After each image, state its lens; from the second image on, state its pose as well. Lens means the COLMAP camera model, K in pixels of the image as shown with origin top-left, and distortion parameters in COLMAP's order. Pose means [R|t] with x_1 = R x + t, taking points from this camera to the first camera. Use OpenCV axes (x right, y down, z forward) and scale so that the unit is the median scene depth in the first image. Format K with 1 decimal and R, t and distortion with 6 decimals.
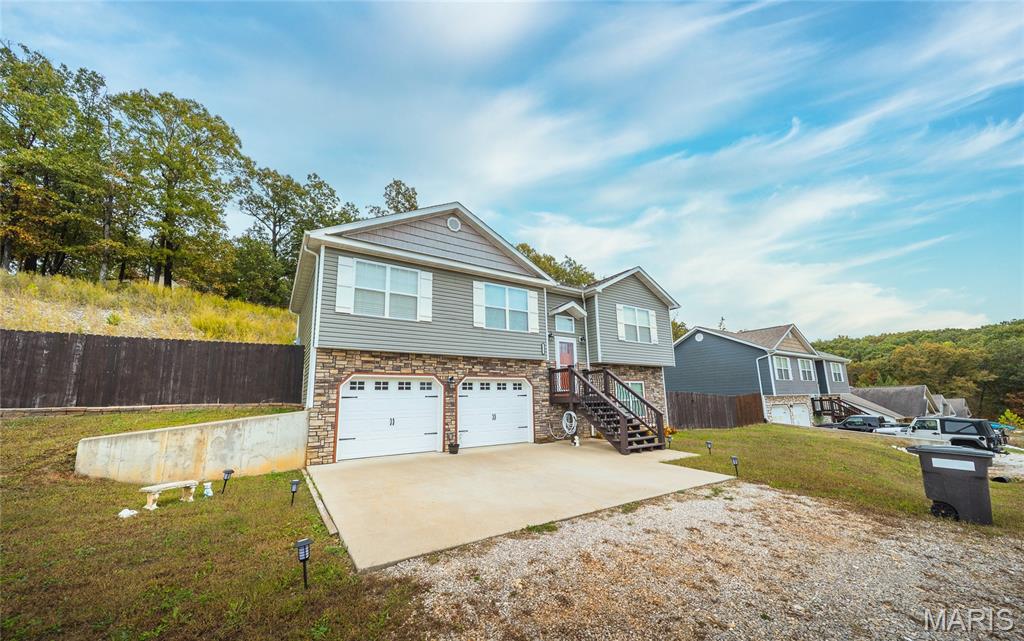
lens RADIAL K [[364.0, 0, 513.6], [0, 364.0, 330.7], [0, 0, 1]] dist [-0.002022, -0.000274]
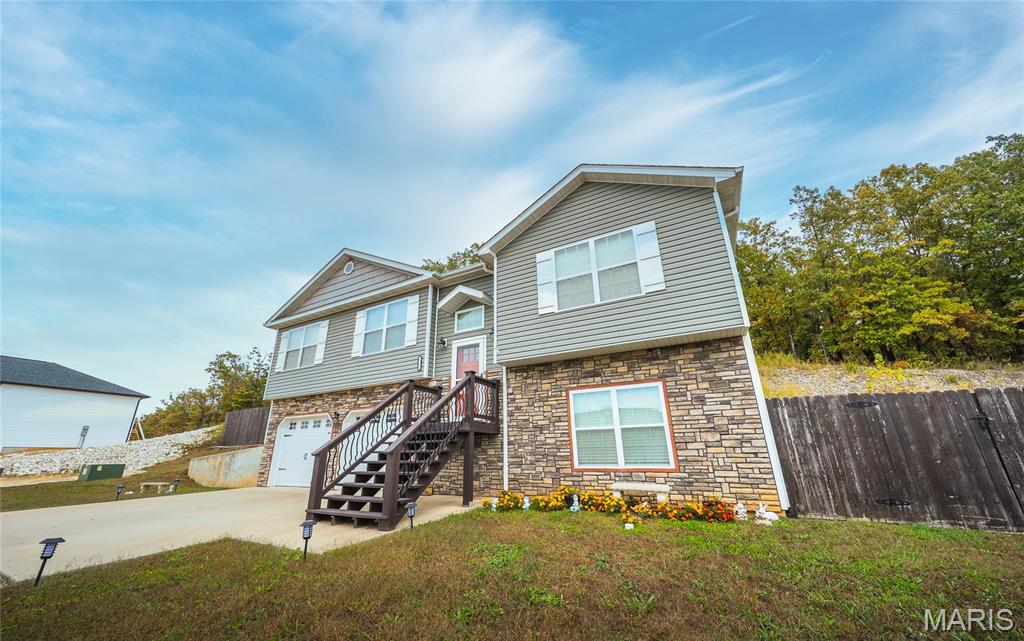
lens RADIAL K [[364.0, 0, 507.1], [0, 364.0, 324.8], [0, 0, 1]] dist [-0.002022, -0.000274]
pose [[0.461520, -0.286107, -0.839727, 0.942728], [0.172975, 0.957421, -0.231138, 0.205417], [0.870103, -0.038577, 0.491359, 0.906079]]
